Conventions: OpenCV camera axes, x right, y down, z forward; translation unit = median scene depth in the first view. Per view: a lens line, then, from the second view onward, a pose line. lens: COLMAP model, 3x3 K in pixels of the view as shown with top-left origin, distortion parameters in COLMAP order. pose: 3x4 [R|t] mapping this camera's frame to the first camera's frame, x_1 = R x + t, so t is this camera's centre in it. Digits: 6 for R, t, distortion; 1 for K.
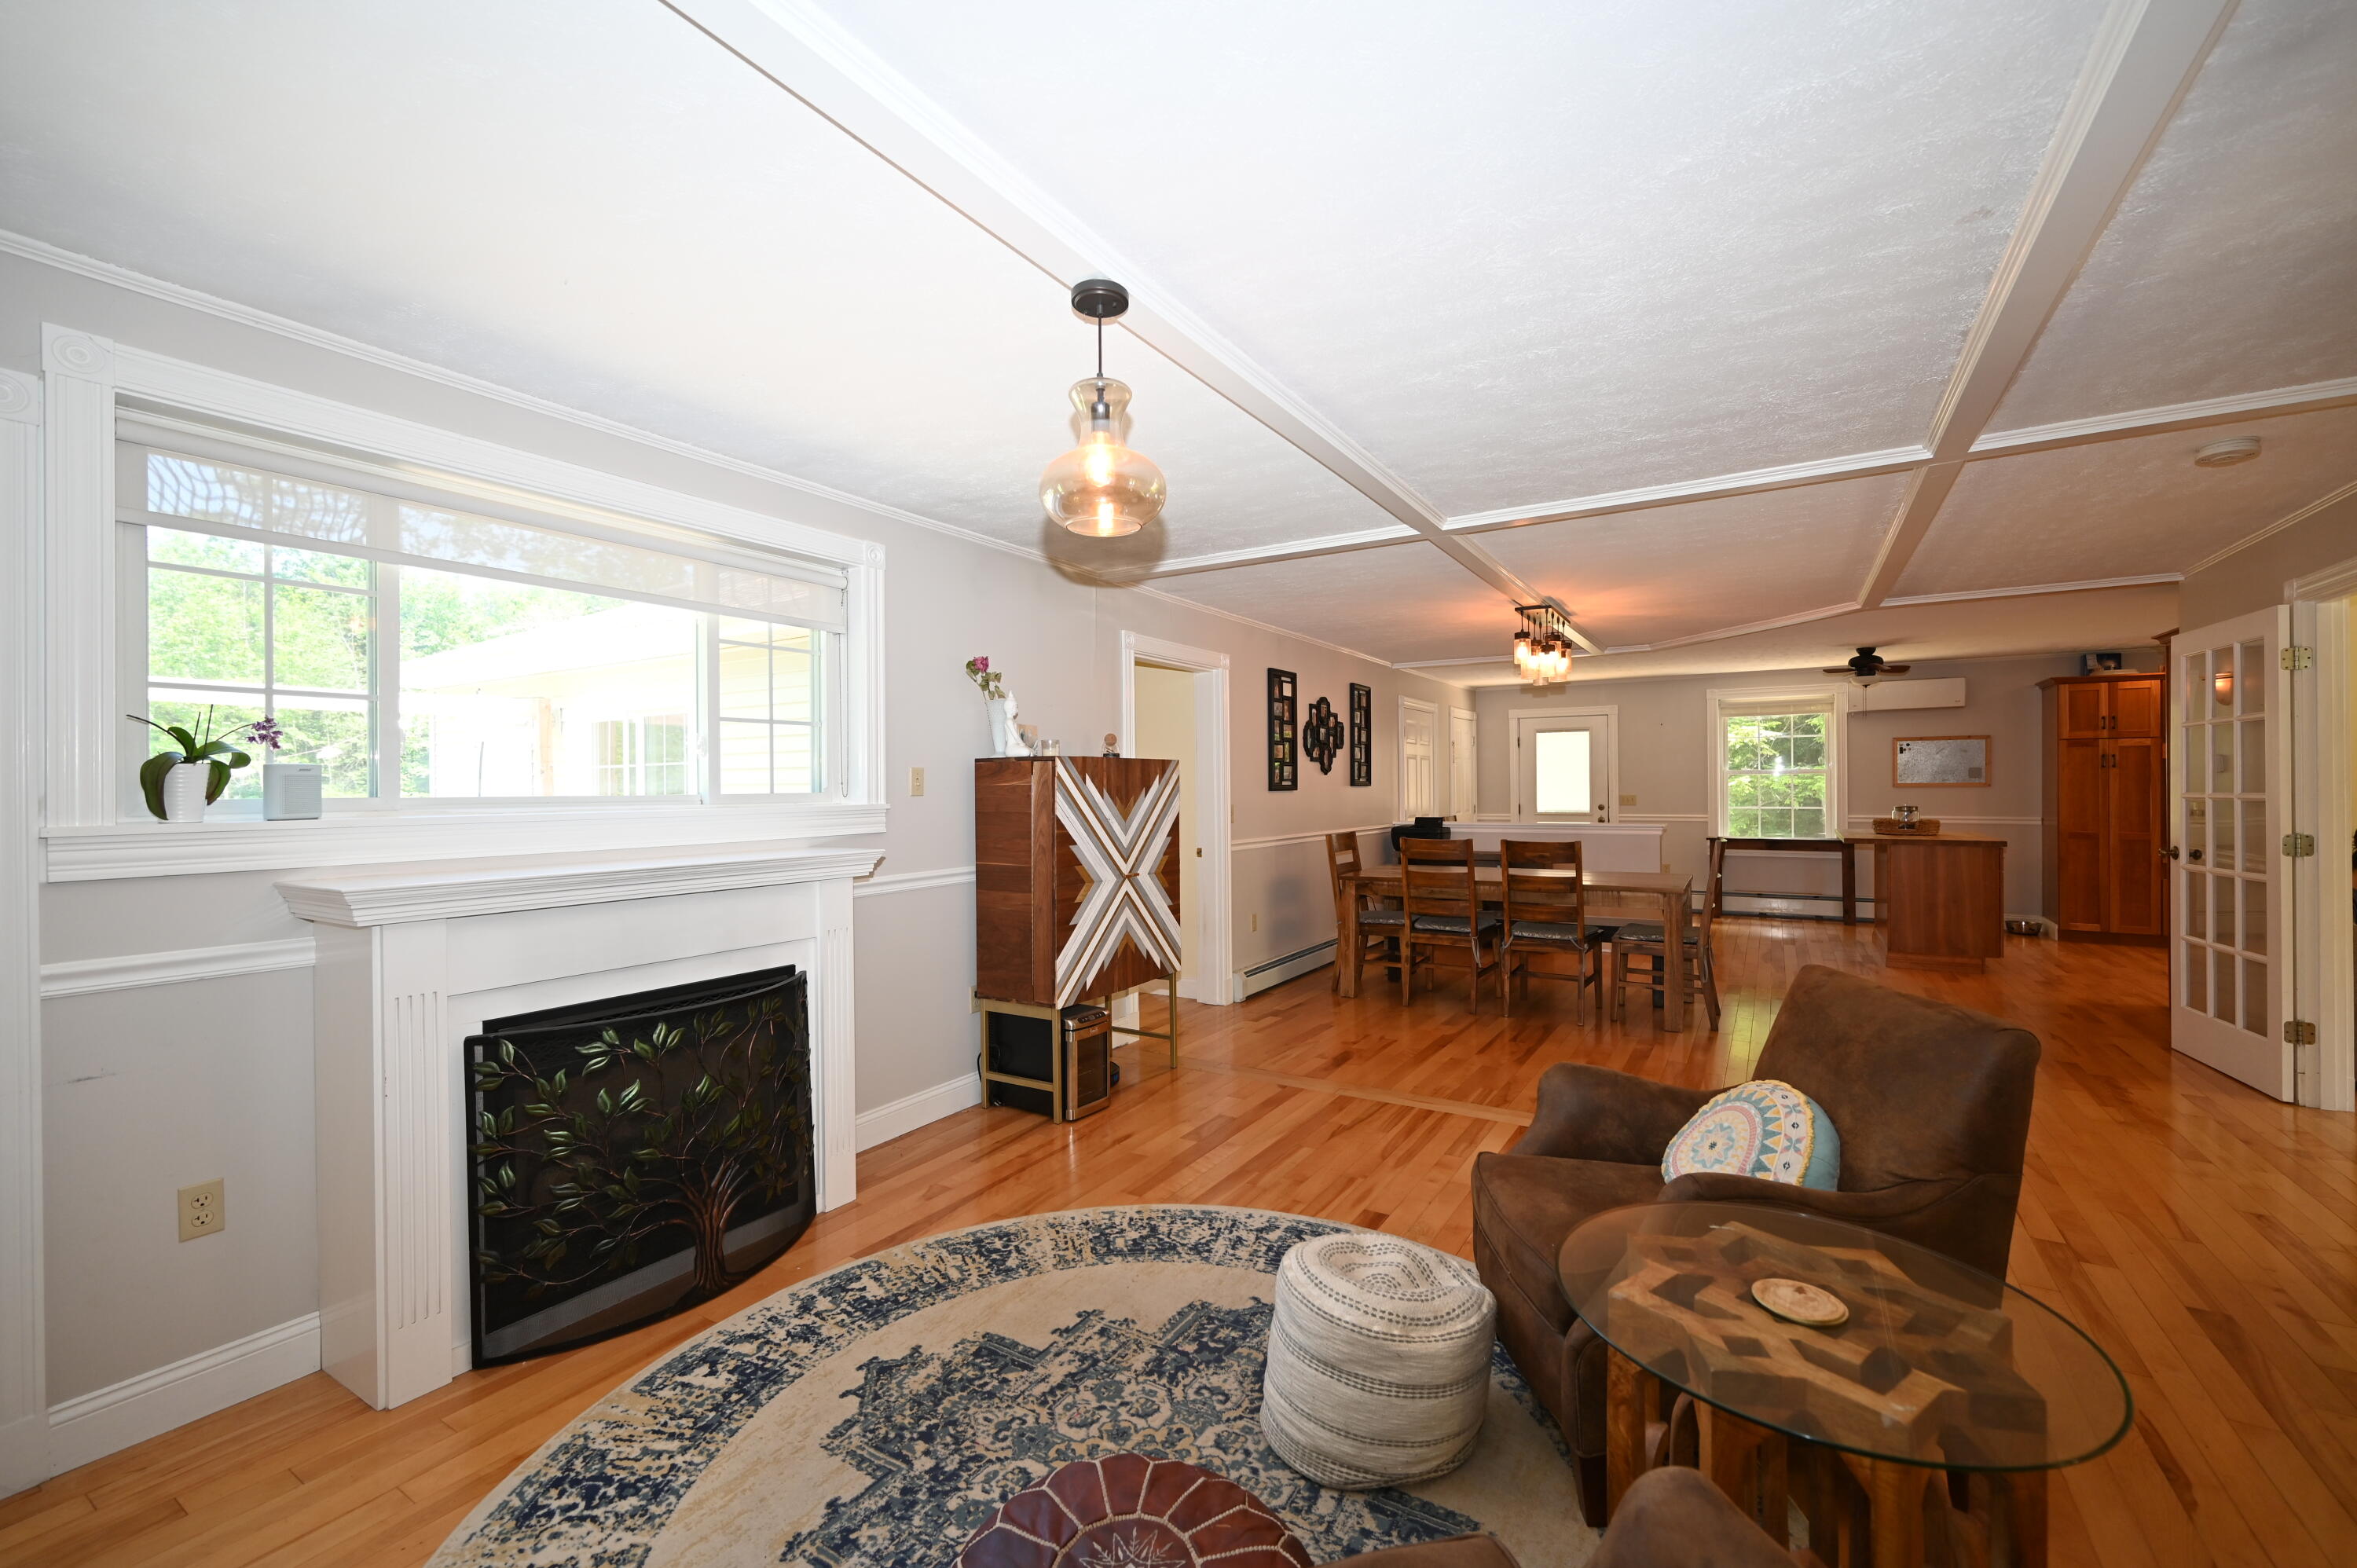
lens RADIAL K [[982.9, 0, 1178.5], [0, 982.9, 784.0], [0, 0, 1]] dist [-0.000622, 0.000091]
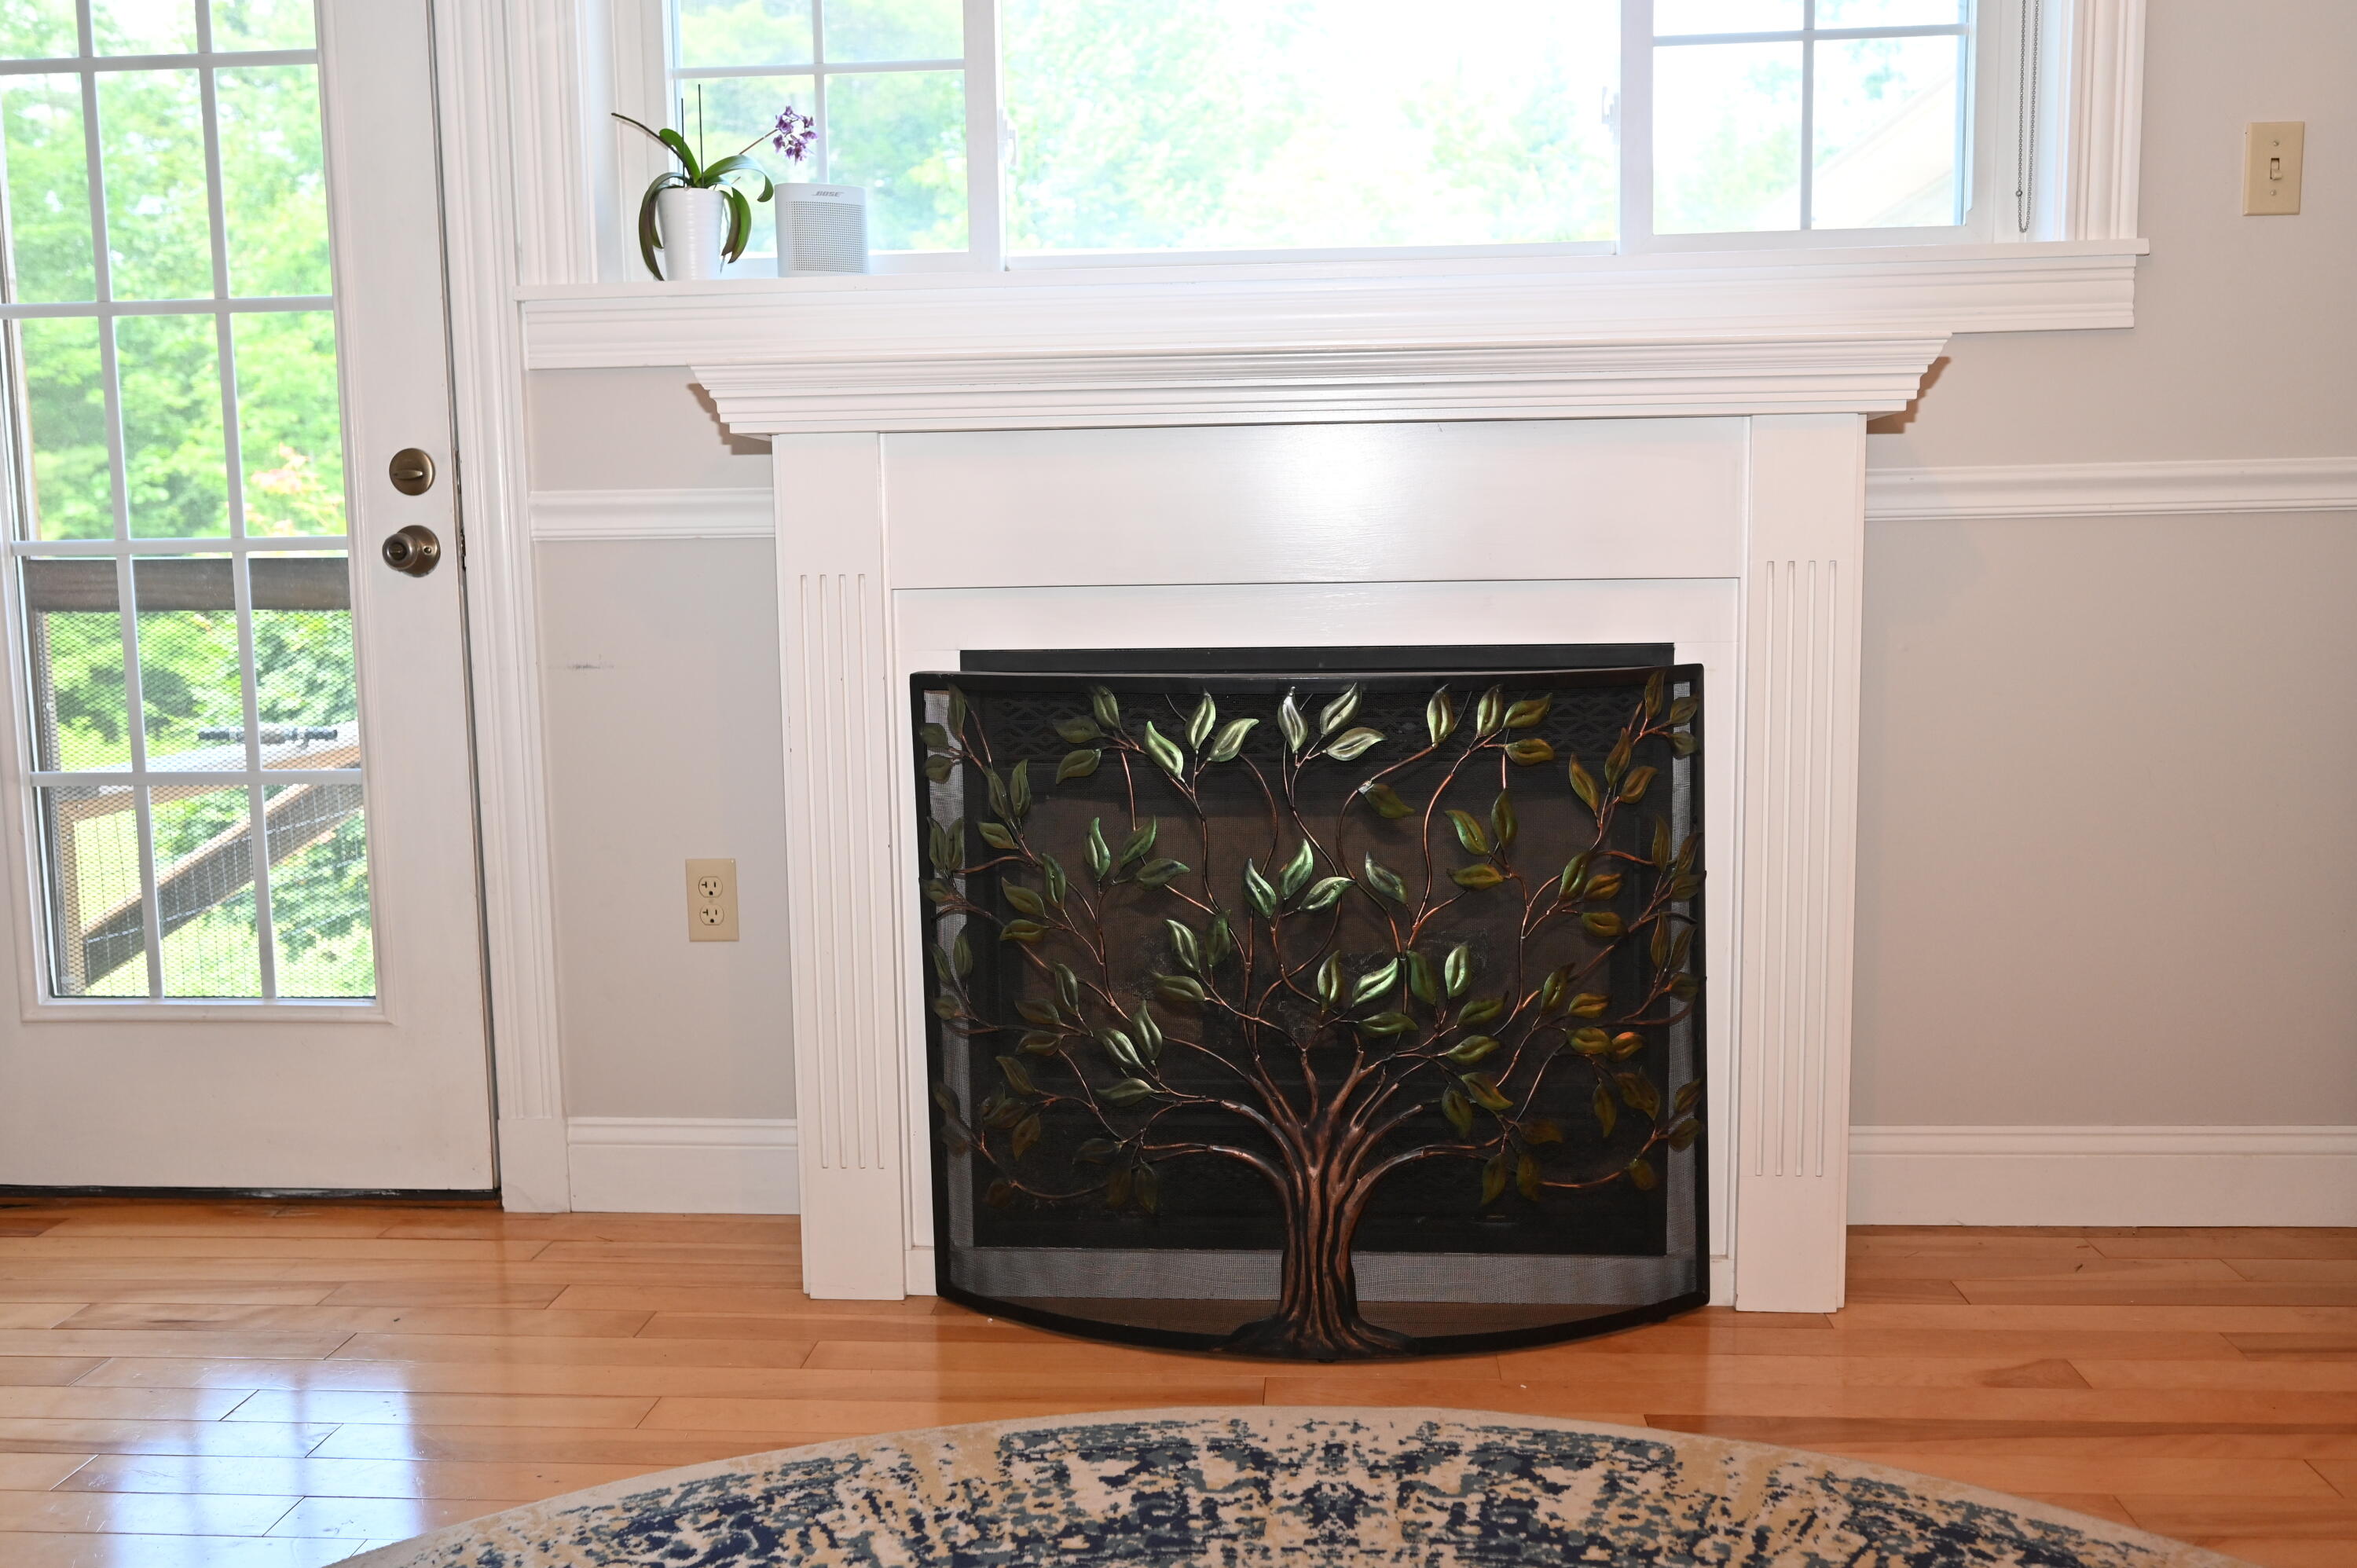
lens RADIAL K [[2036.8, 0, 1178.5], [0, 2036.8, 784.0], [0, 0, 1]] dist [-0.005131, 0.004177]
pose [[0.454146, 0.104633, -0.884762, 0.270361], [0.010425, 0.992388, 0.122712, 0.171663], [0.890866, -0.064953, 0.449598, 0.589476]]
